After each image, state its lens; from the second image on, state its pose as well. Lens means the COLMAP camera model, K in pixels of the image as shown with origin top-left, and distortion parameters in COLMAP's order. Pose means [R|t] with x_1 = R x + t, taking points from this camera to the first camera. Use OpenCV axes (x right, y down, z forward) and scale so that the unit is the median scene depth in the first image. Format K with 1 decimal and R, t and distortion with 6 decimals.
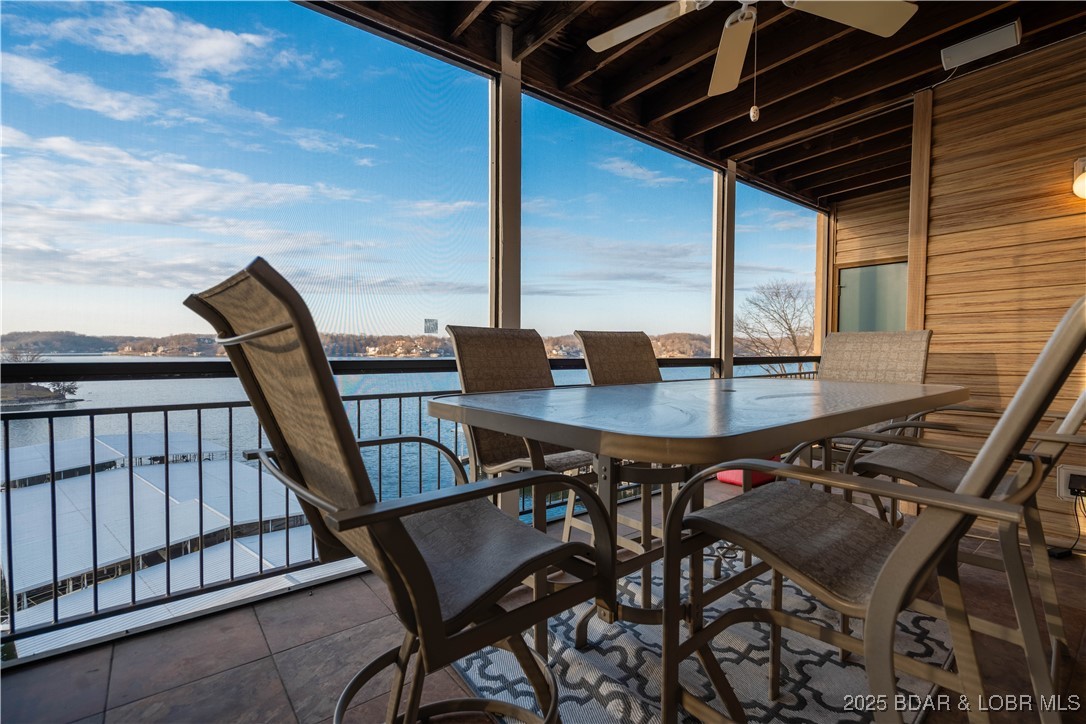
lens RADIAL K [[492.6, 0, 531.8], [0, 492.6, 361.6], [0, 0, 1]] dist [-0.005876, 0.001887]
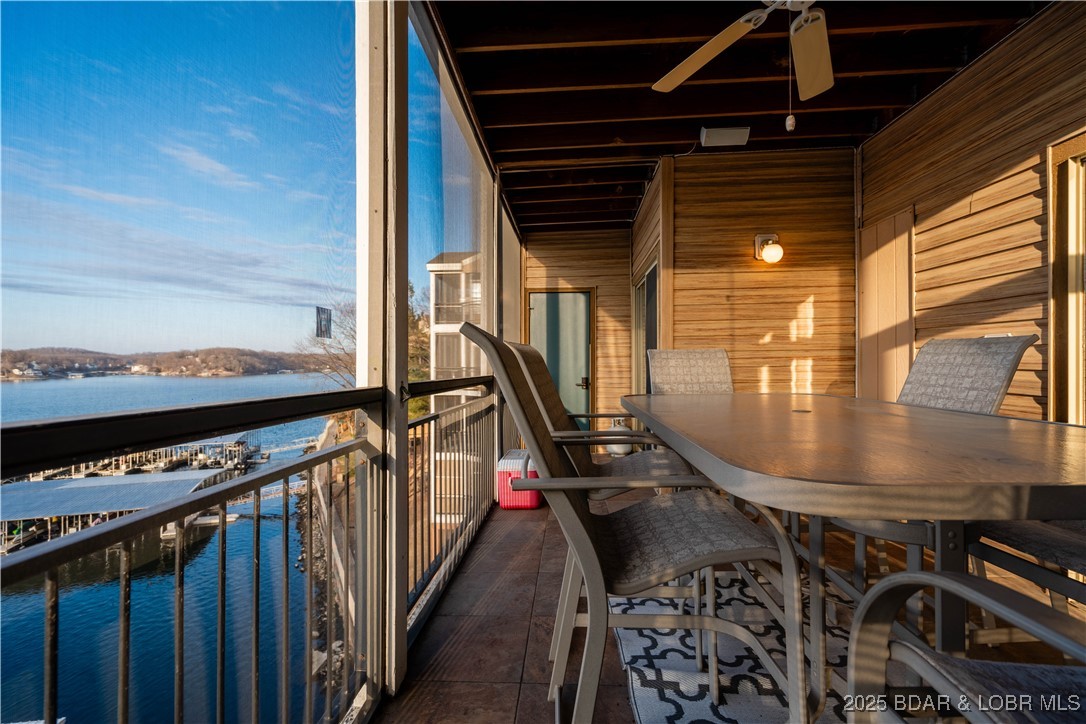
lens RADIAL K [[492.6, 0, 540.7], [0, 492.6, 361.3], [0, 0, 1]] dist [-0.005876, 0.001887]
pose [[0.657590, -0.002528, 0.753372, -0.381341], [0.028111, 0.999380, -0.021184, -0.017413], [-0.752852, 0.035108, 0.657253, 0.472750]]
